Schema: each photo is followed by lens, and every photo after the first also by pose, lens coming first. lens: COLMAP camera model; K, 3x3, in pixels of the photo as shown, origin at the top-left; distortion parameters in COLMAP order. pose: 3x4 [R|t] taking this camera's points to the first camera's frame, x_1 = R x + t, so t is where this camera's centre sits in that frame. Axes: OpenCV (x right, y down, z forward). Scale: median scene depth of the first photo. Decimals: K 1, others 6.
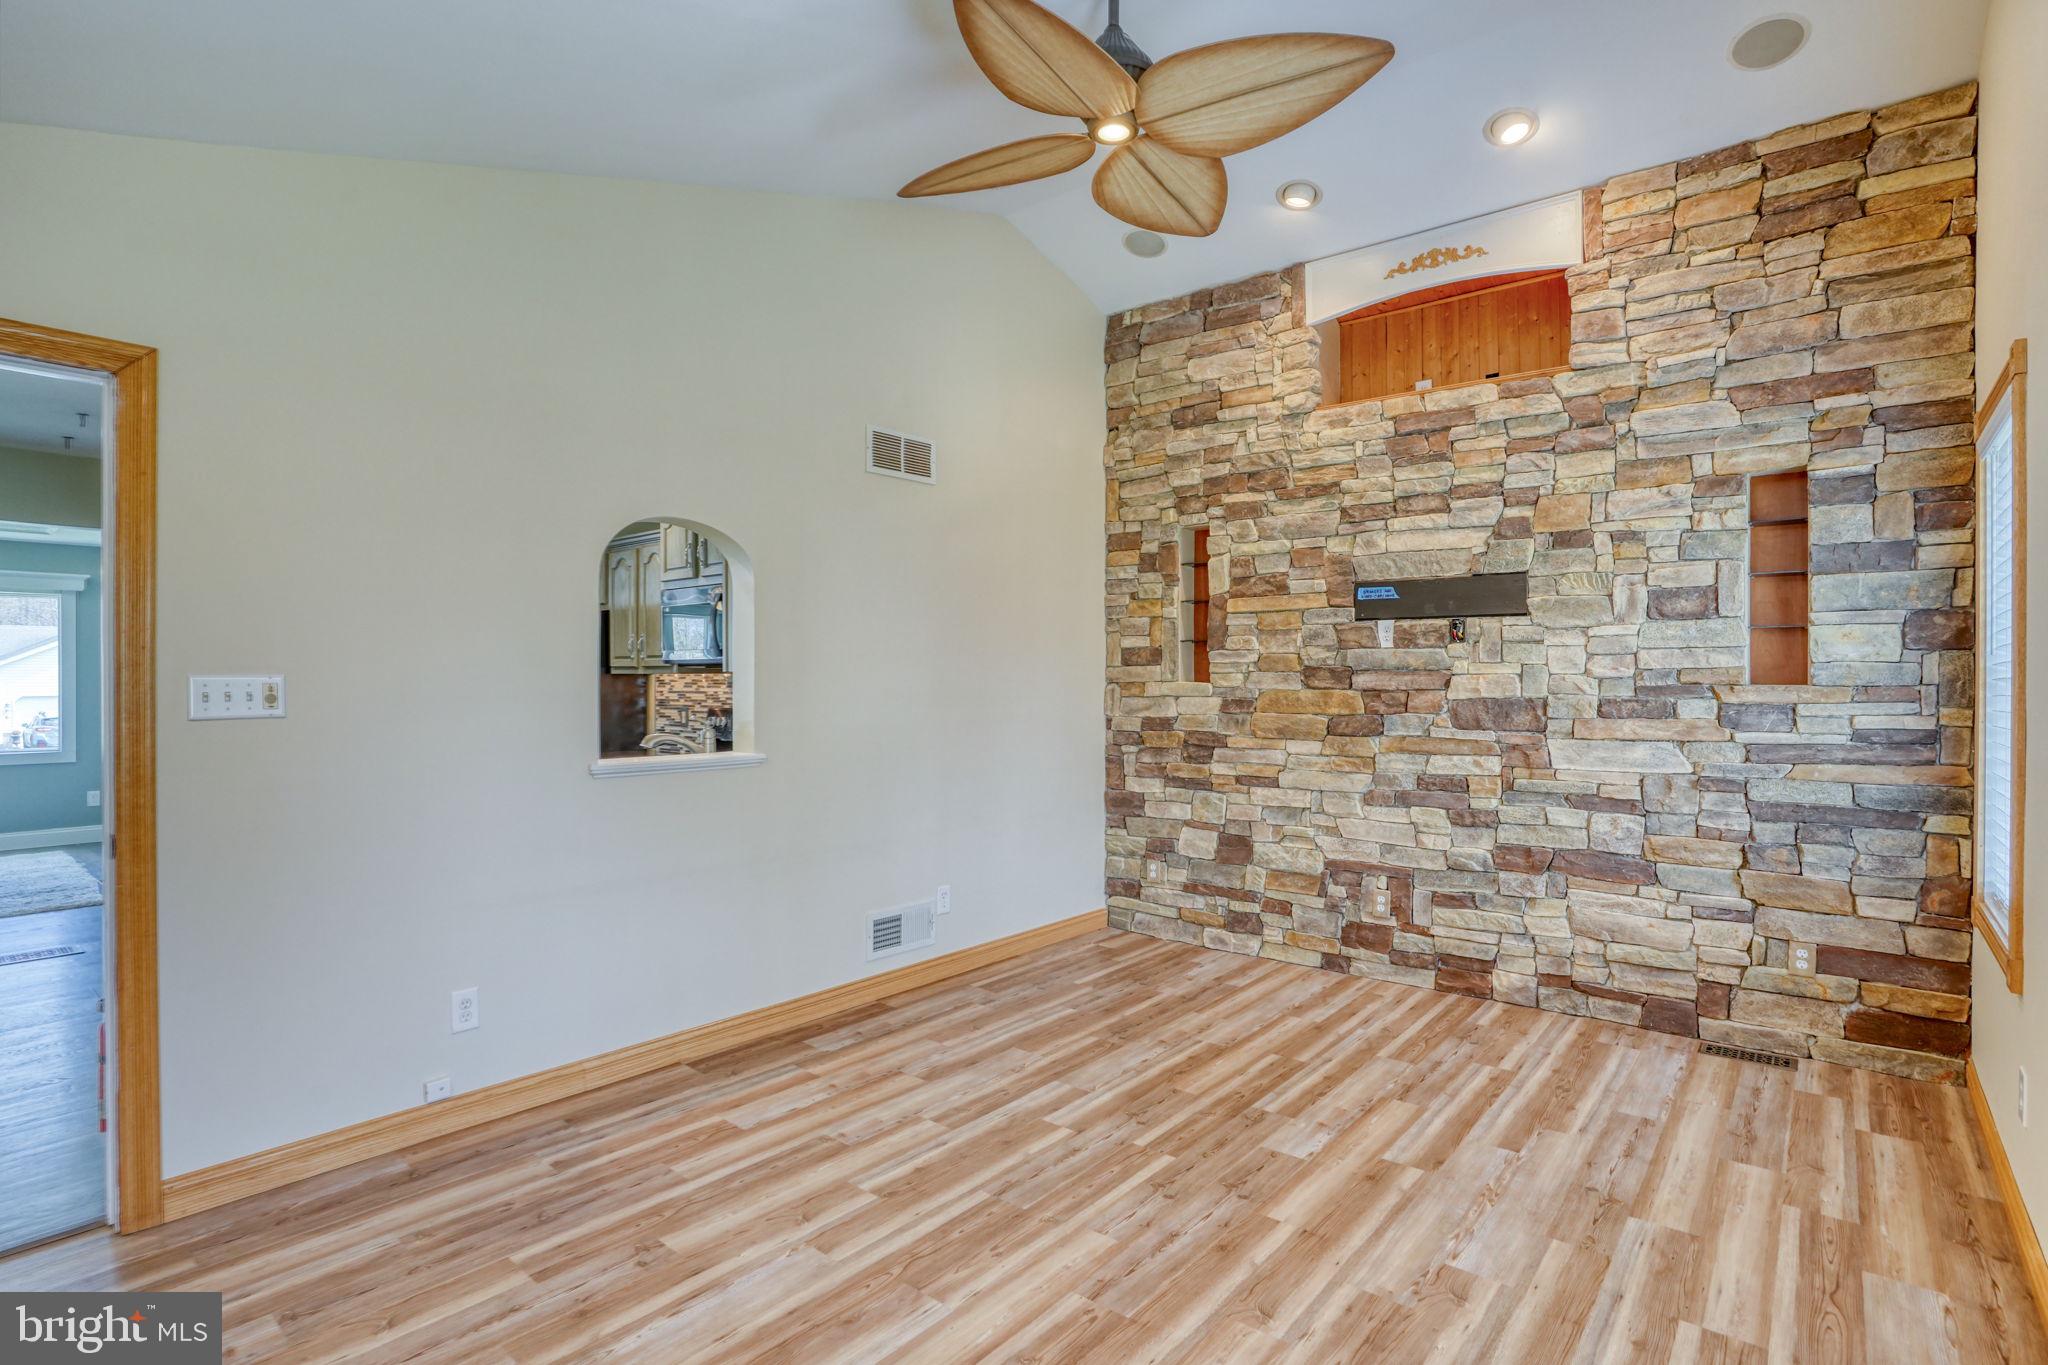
lens RADIAL K [[1017.5, 0, 1022.5], [0, 1017.5, 684.9], [0, 0, 1]] dist [-0.088549, 0.040214]
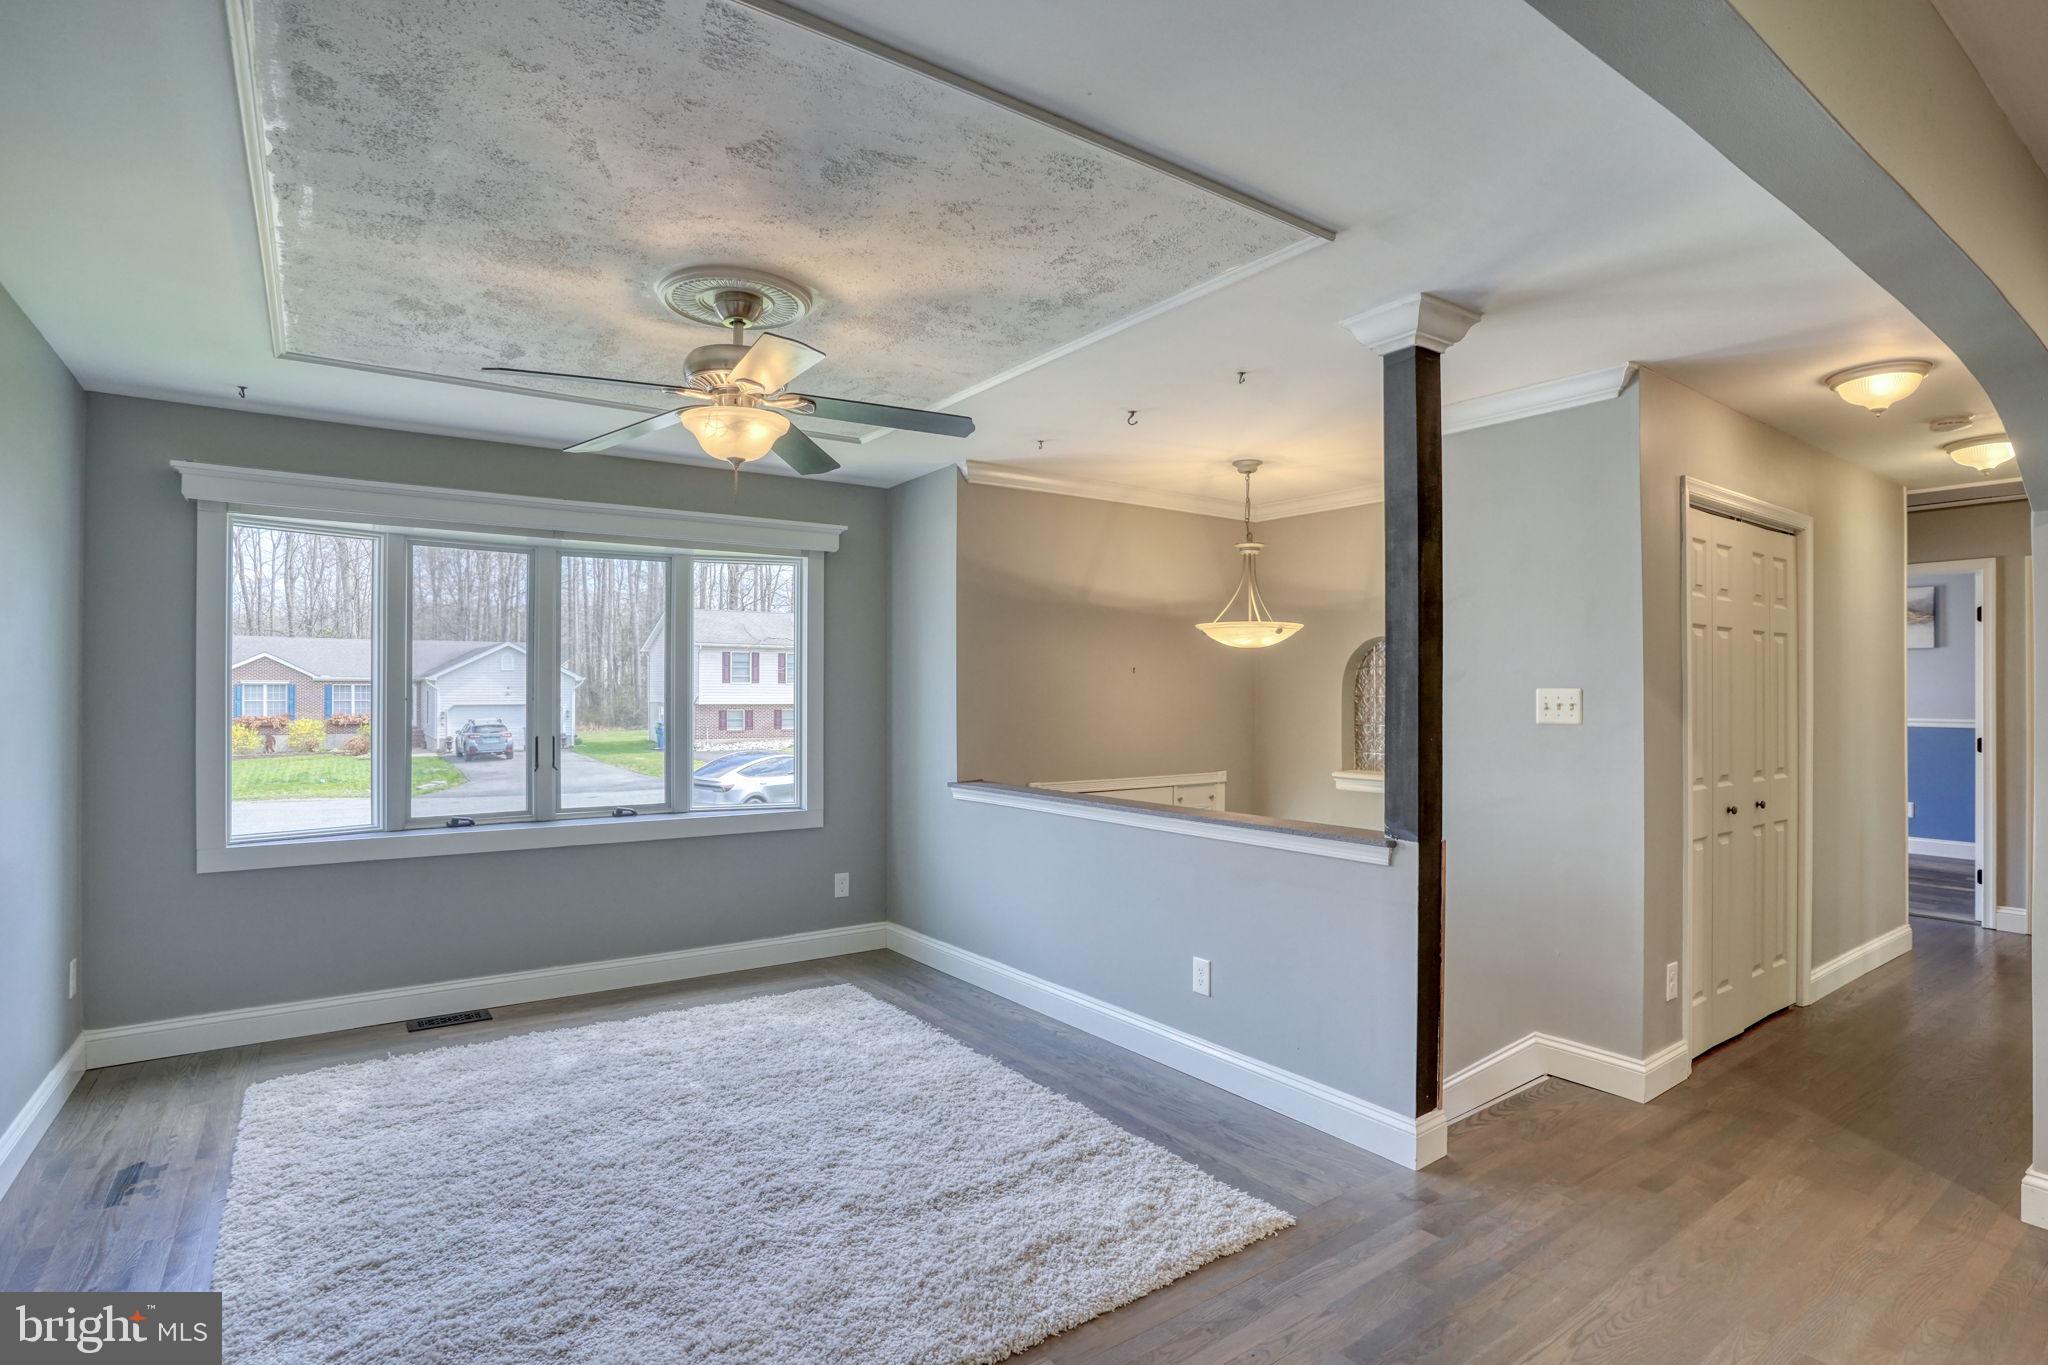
lens RADIAL K [[1017.5, 0, 1022.5], [0, 1017.5, 684.9], [0, 0, 1]] dist [-0.088549, 0.040214]
pose [[0.969335, 0.000825, -0.245743, -0.882549], [-0.003610, 0.999934, -0.010884, -0.007011], [0.245718, 0.011438, 0.969274, 0.513880]]
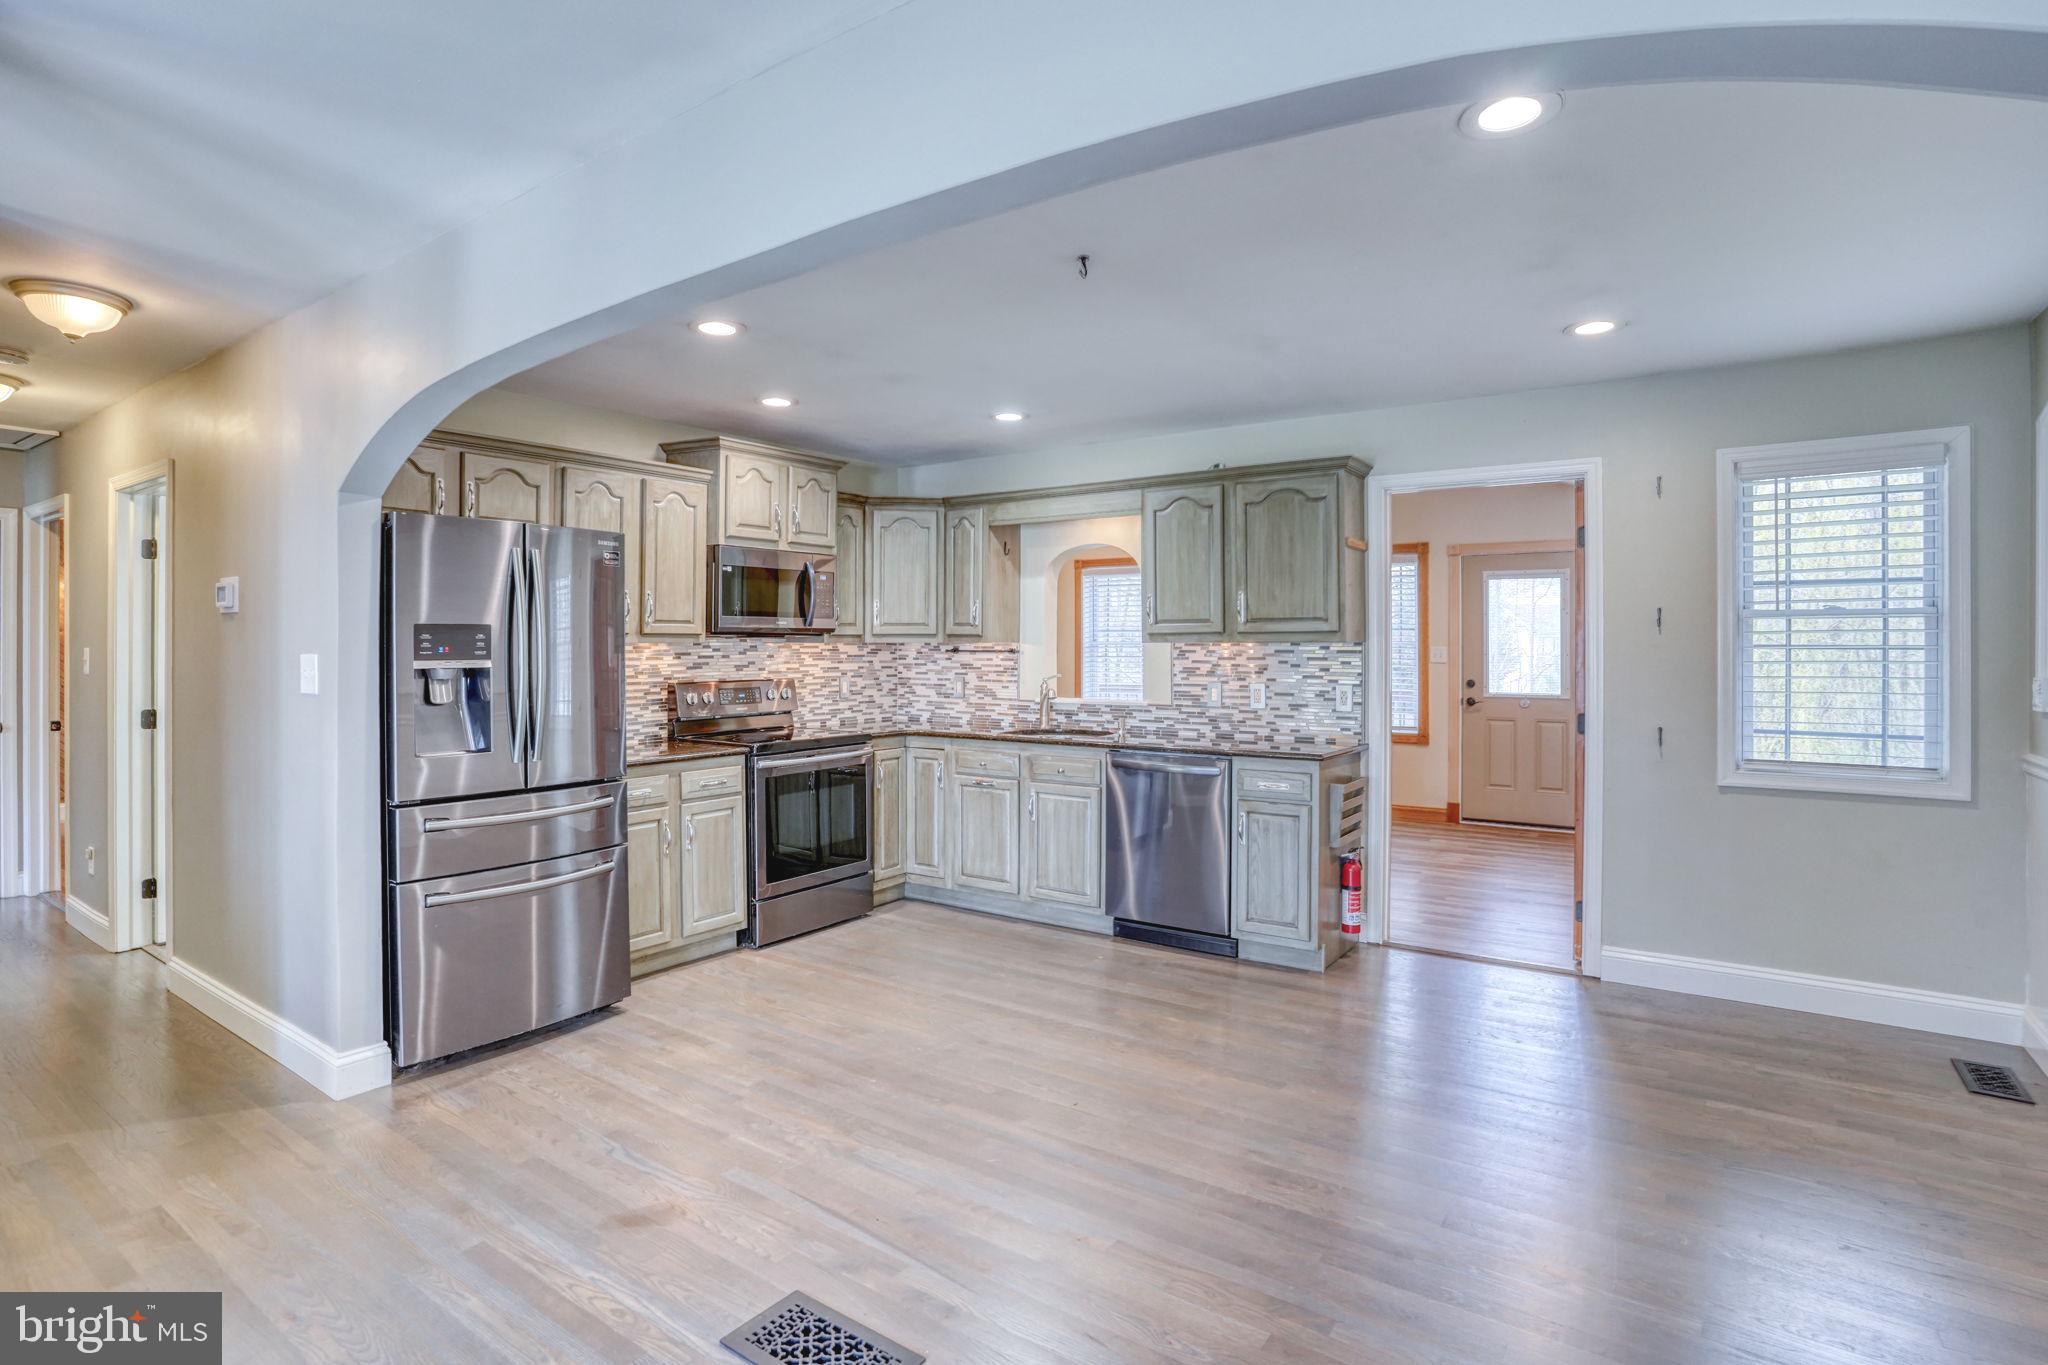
lens RADIAL K [[1029.4, 0, 1008.7], [0, 1029.4, 651.0], [0, 0, 1]] dist [-0.096959, 0.053351]
pose [[-0.079929, -0.007119, 0.996775, -1.077301], [0.008803, 0.999930, 0.007847, -0.008033], [-0.996762, 0.009402, -0.079861, 0.716325]]
